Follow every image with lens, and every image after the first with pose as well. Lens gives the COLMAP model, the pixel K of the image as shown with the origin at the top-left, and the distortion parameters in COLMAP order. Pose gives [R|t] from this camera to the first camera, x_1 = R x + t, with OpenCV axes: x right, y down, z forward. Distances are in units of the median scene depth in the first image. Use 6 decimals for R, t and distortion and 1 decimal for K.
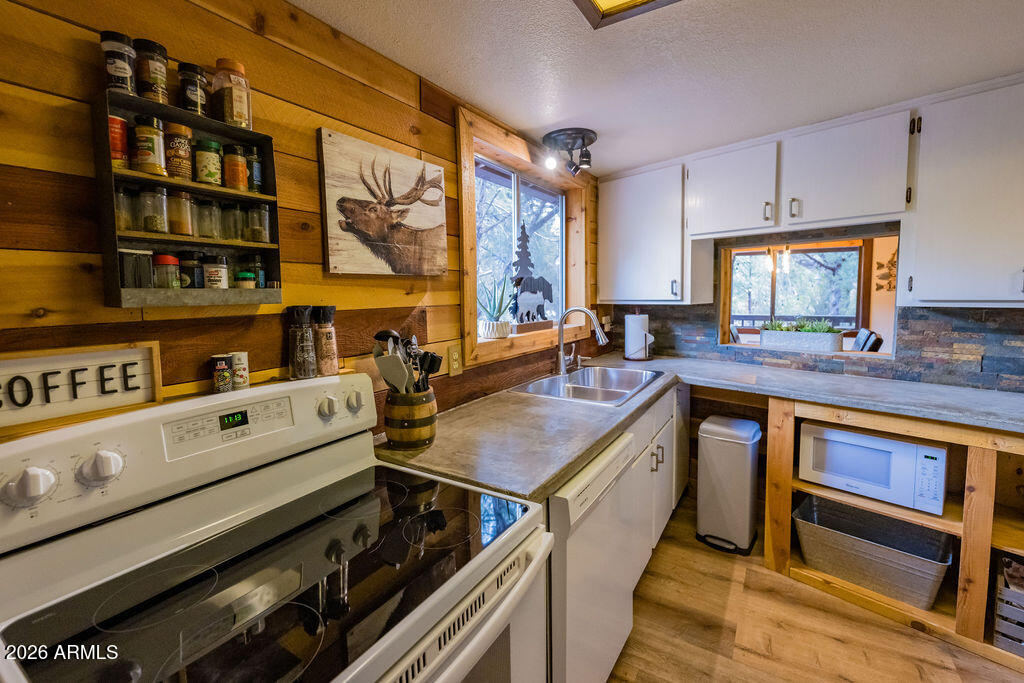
lens RADIAL K [[445.5, 0, 516.4], [0, 445.5, 325.2], [0, 0, 1]] dist [0.000147, -0.000820]
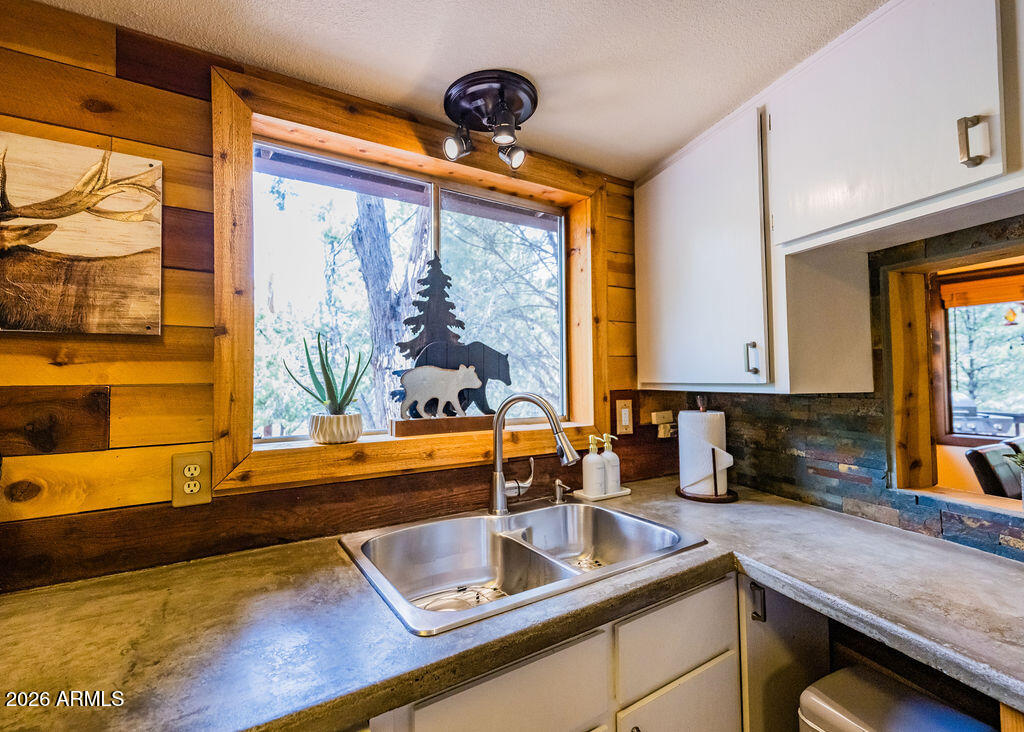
lens RADIAL K [[458.0, 0, 474.5], [0, 458.0, 362.1], [0, 0, 1]] dist [0.001321, -0.000832]
pose [[0.881425, -0.009249, -0.472234, 0.370020], [-0.039667, 0.994826, -0.093524, -0.025326], [0.470656, 0.101167, 0.876498, 0.489624]]
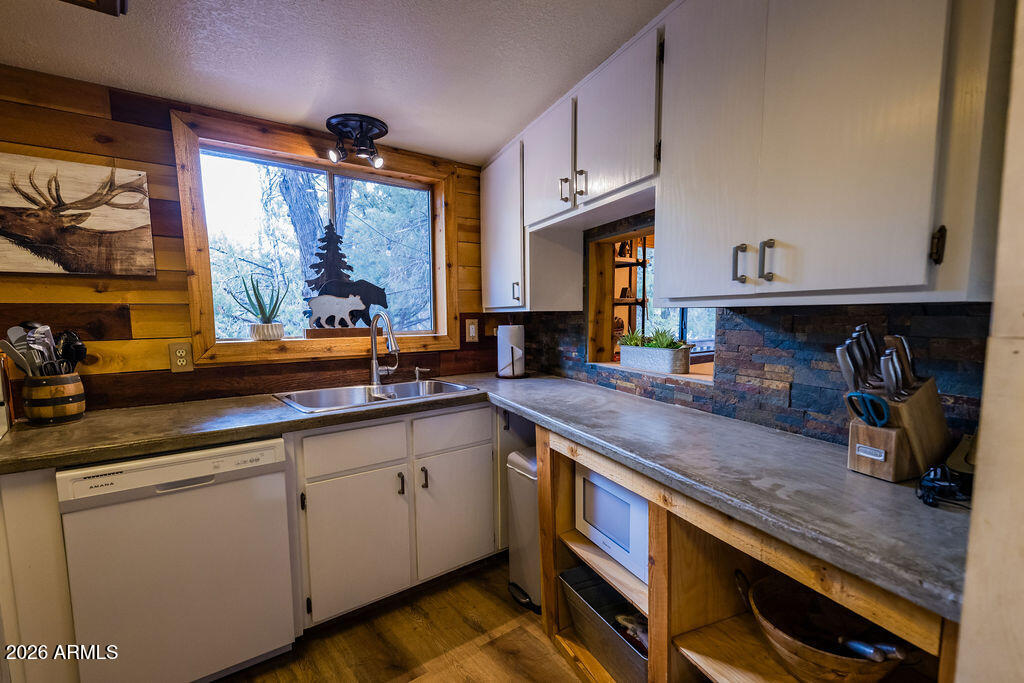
lens RADIAL K [[498.8, 0, 518.9], [0, 498.8, 369.4], [0, 0, 1]] dist [-0.002114, 0.001688]
pose [[0.939622, 0.044239, -0.339342, 0.781359], [-0.030779, 0.998515, 0.044949, 0.023005], [0.340827, -0.031790, 0.939589, 0.131302]]
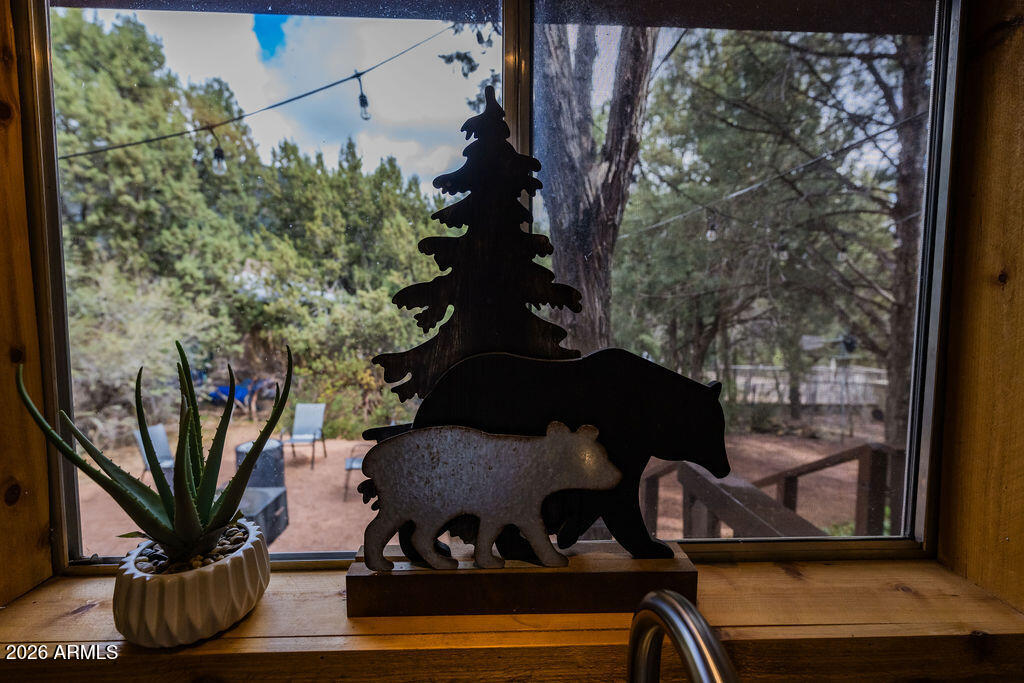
lens RADIAL K [[470.7, 0, 509.4], [0, 470.7, 333.8], [0, 0, 1]] dist [0.003057, 0.000256]
pose [[0.555735, 0.079918, -0.827509, 0.220352], [-0.078253, 0.995978, 0.043635, -0.131571], [0.827668, 0.040505, 0.559754, 0.901749]]
